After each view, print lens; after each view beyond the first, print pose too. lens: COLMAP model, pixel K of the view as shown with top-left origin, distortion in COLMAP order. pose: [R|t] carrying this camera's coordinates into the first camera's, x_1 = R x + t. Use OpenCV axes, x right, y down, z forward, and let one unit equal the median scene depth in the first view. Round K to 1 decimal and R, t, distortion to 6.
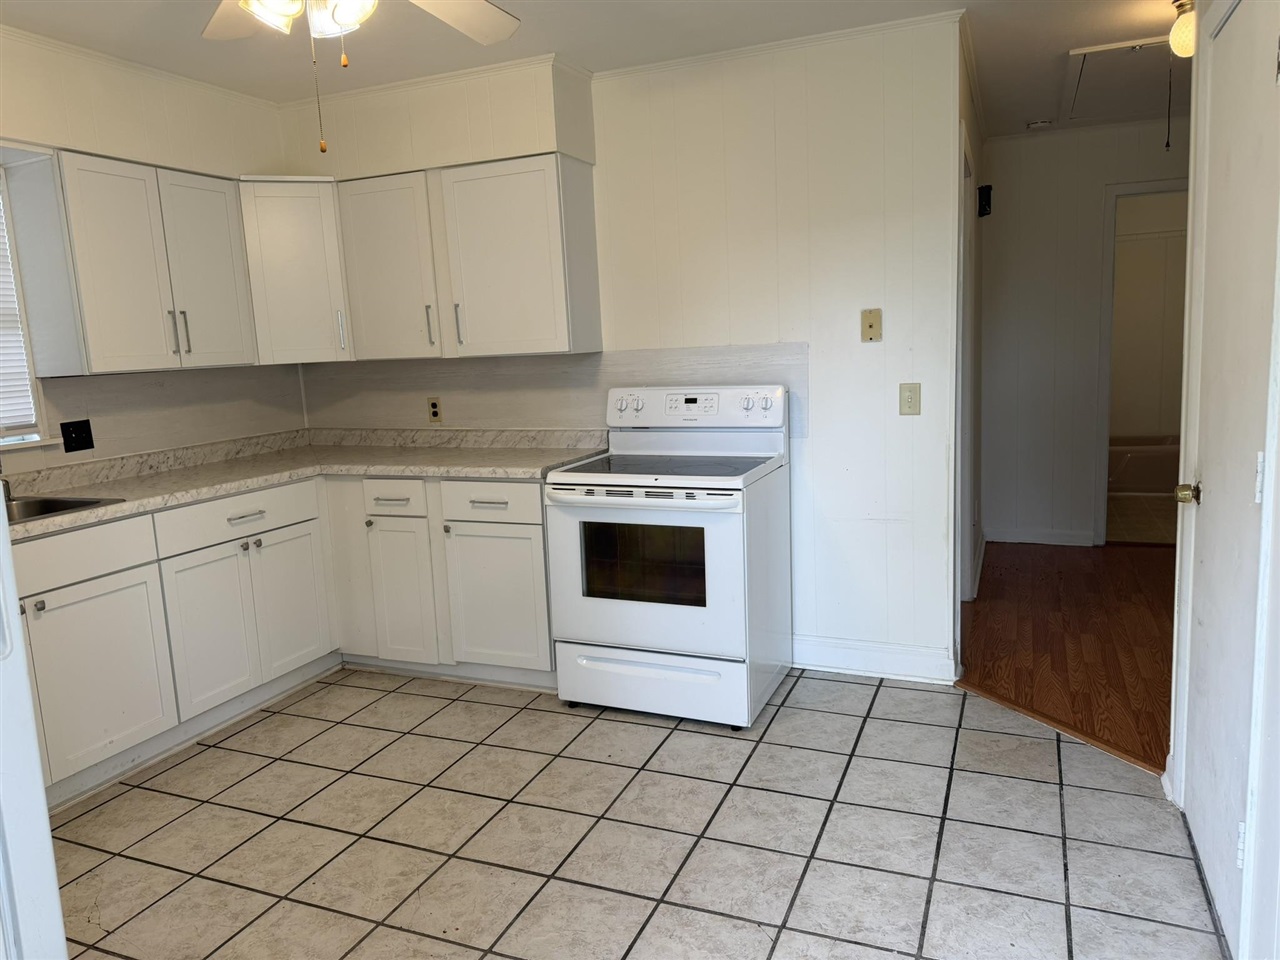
lens RADIAL K [[908.6, 0, 632.4], [0, 908.6, 481.5], [0, 0, 1]] dist [0.063650, -0.044864]
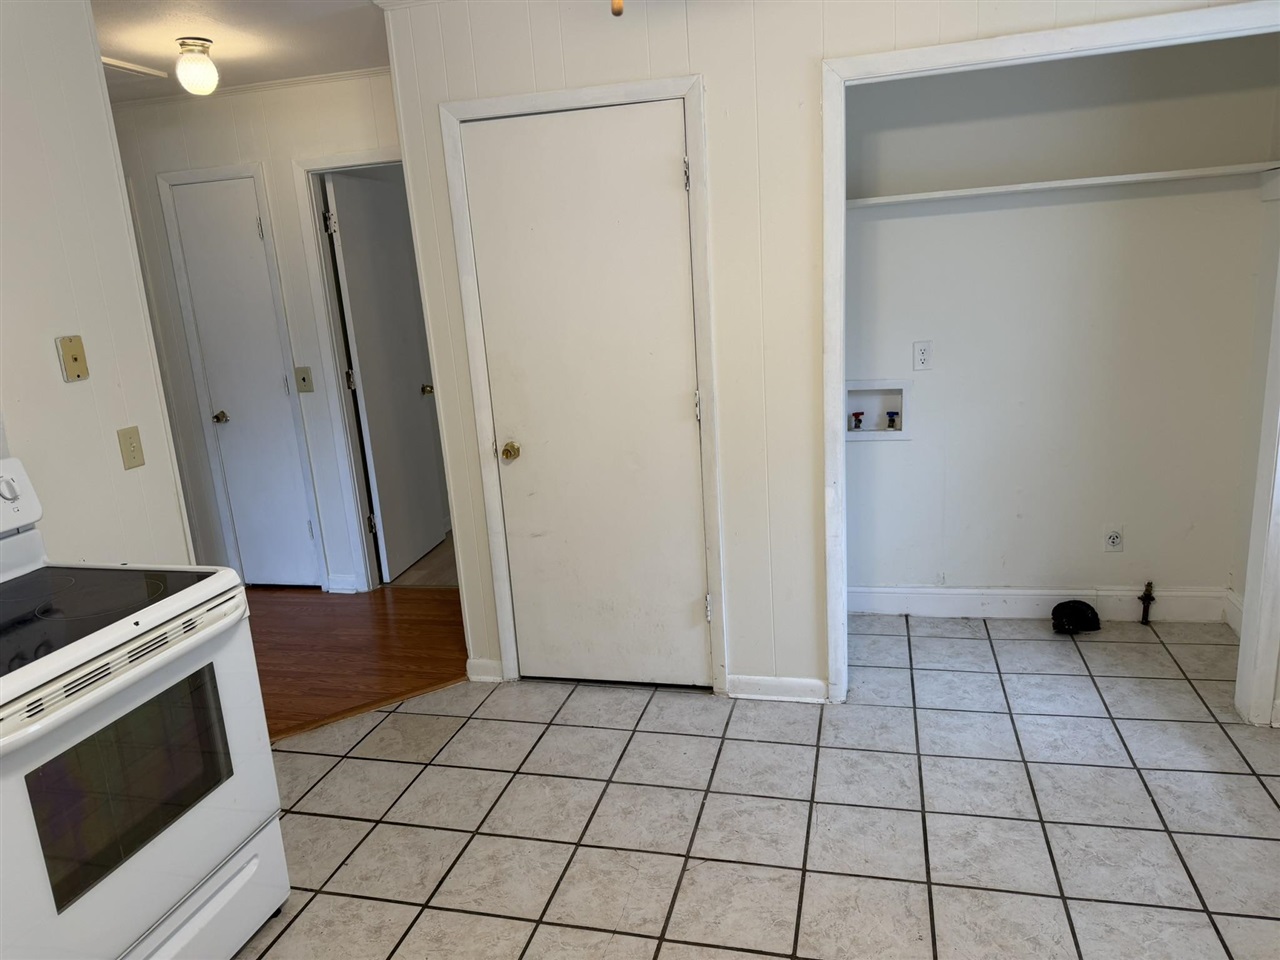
lens RADIAL K [[908.6, 0, 631.9], [0, 908.6, 478.6], [0, 0, 1]] dist [0.063650, -0.044864]
pose [[-0.150956, -0.173833, 0.973136, -0.647718], [0.215941, 0.954844, 0.204063, -0.161140], [-0.964667, 0.240944, -0.106602, 0.810524]]
